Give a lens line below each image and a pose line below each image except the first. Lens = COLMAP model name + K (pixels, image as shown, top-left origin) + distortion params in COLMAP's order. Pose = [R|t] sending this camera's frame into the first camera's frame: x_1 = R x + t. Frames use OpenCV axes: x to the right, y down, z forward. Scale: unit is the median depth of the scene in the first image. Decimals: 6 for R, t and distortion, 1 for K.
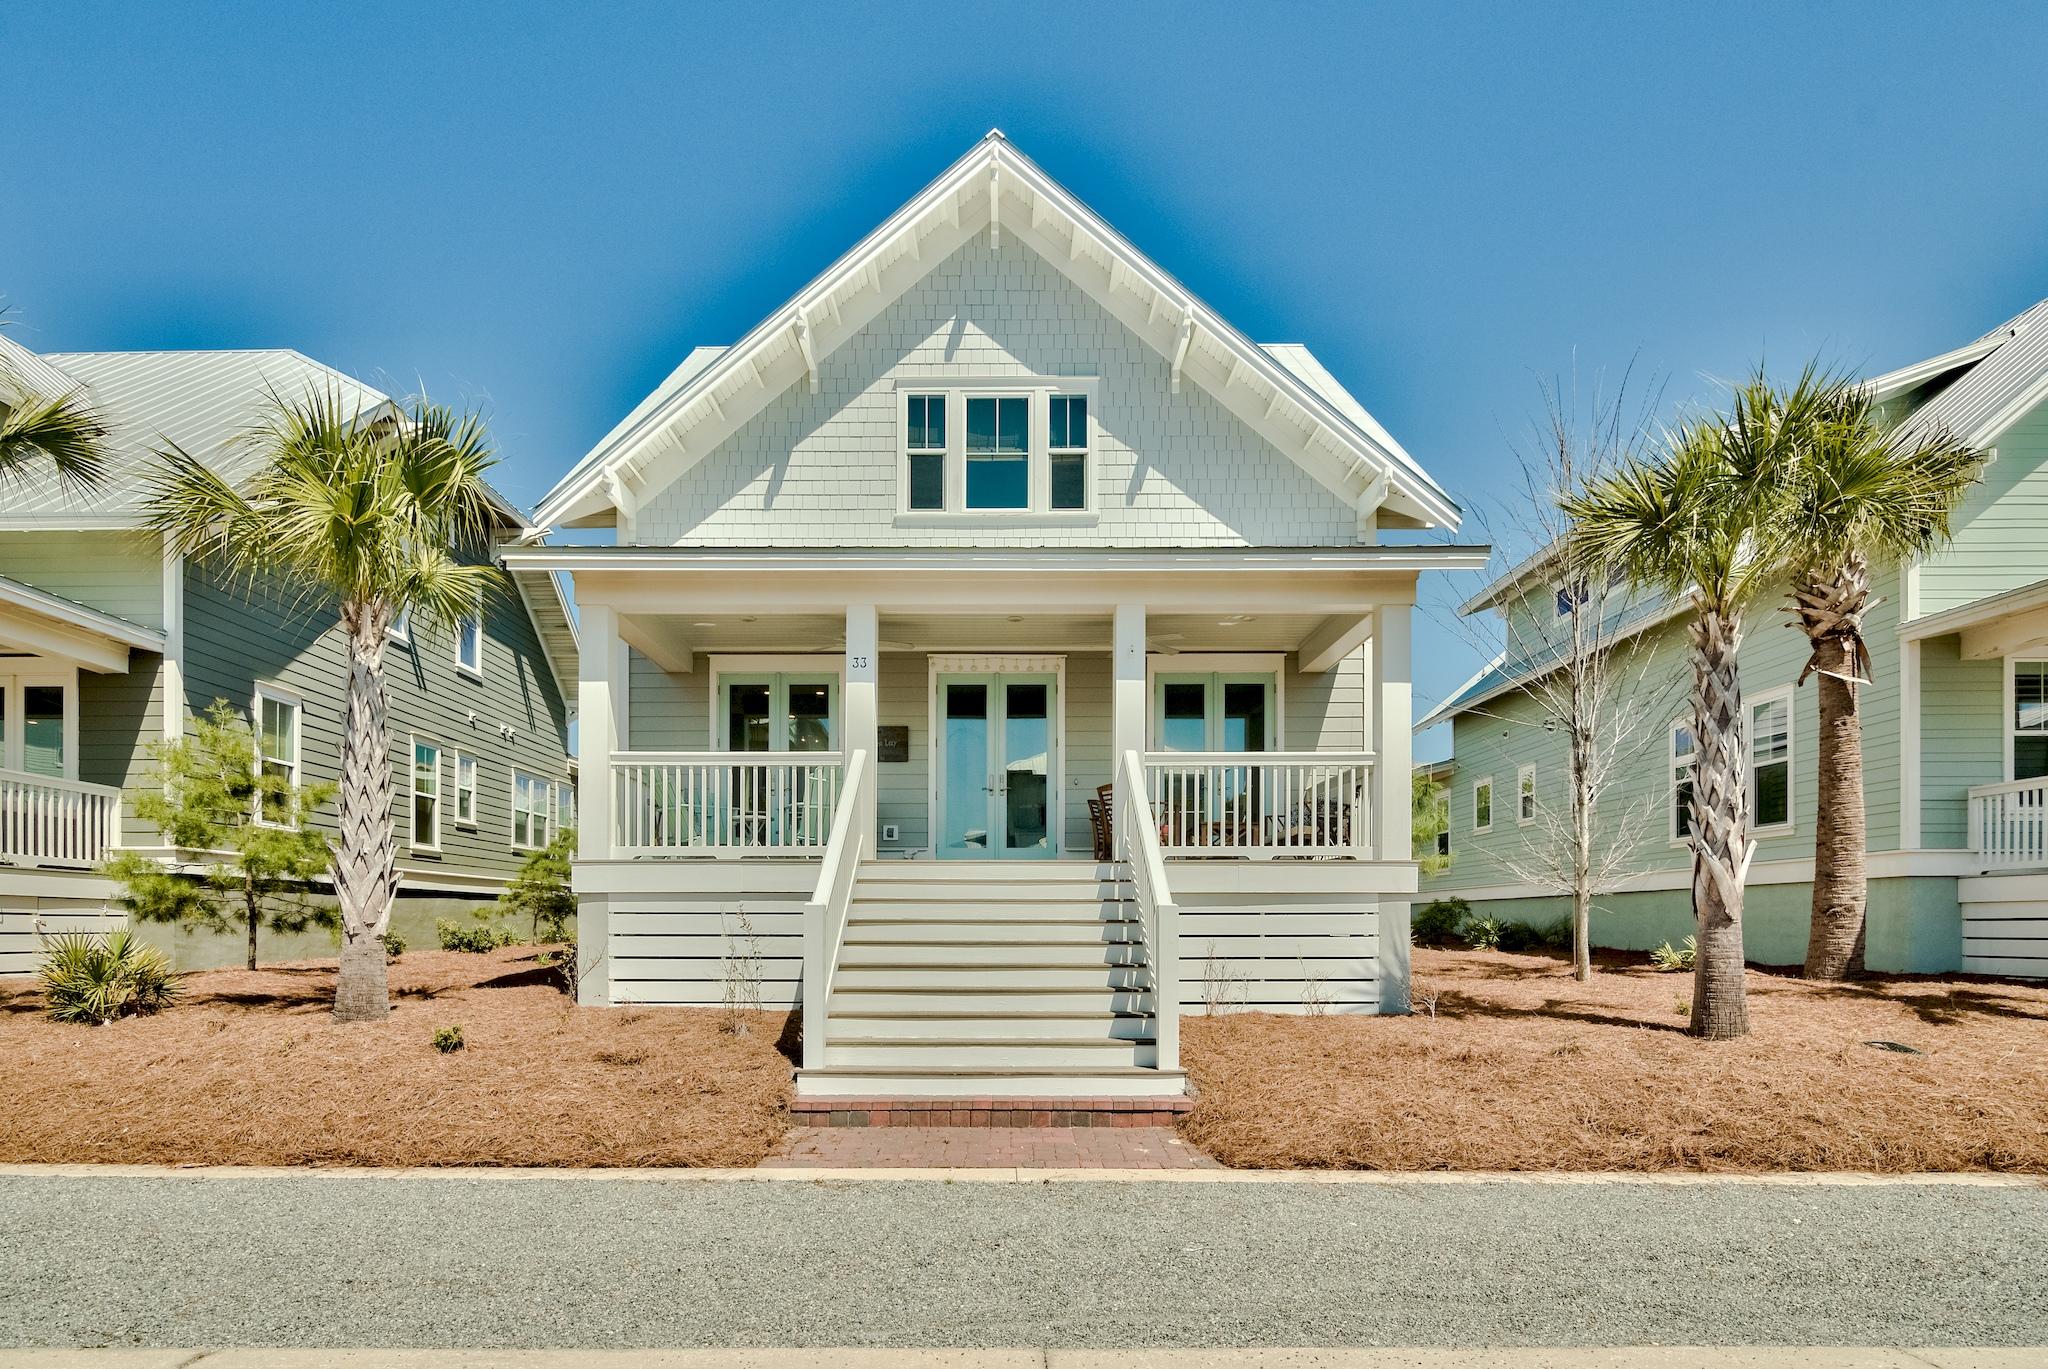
lens RADIAL K [[713.5, 0, 1023.6], [0, 713.5, 694.3], [0, 0, 1]] dist [0.009310, 0.000113]
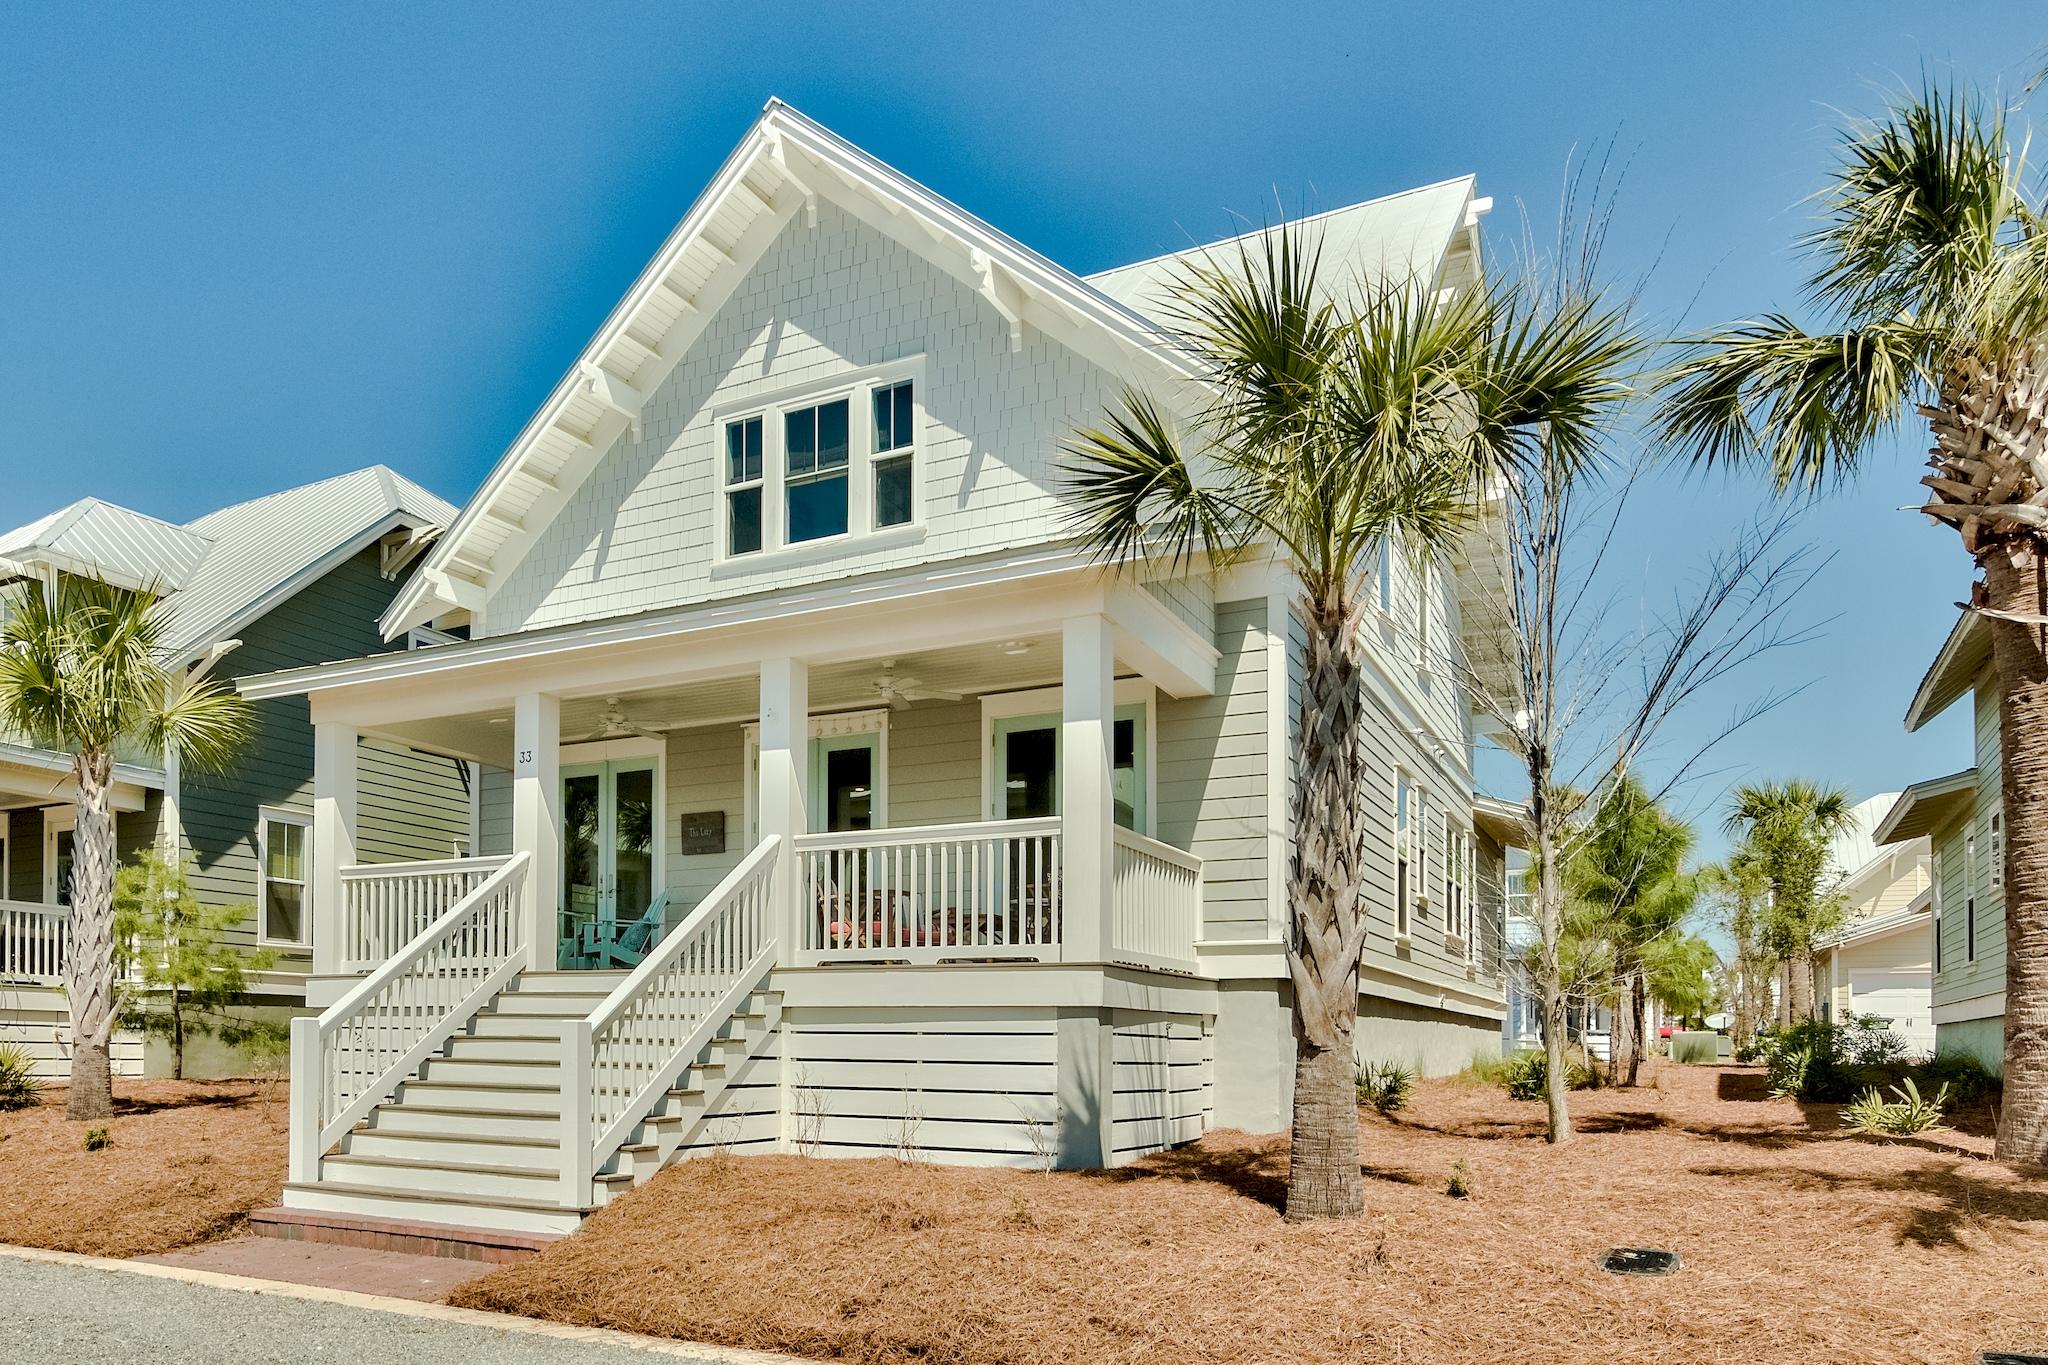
lens RADIAL K [[998.2, 0, 1033.4], [0, 998.2, 697.1], [0, 0, 1]] dist [0.014619, -0.000982]
pose [[0.933841, -0.106843, -0.341359, 0.566236], [0.097140, 0.994233, -0.045447, -0.000471], [0.344245, 0.009281, 0.938834, -0.001257]]
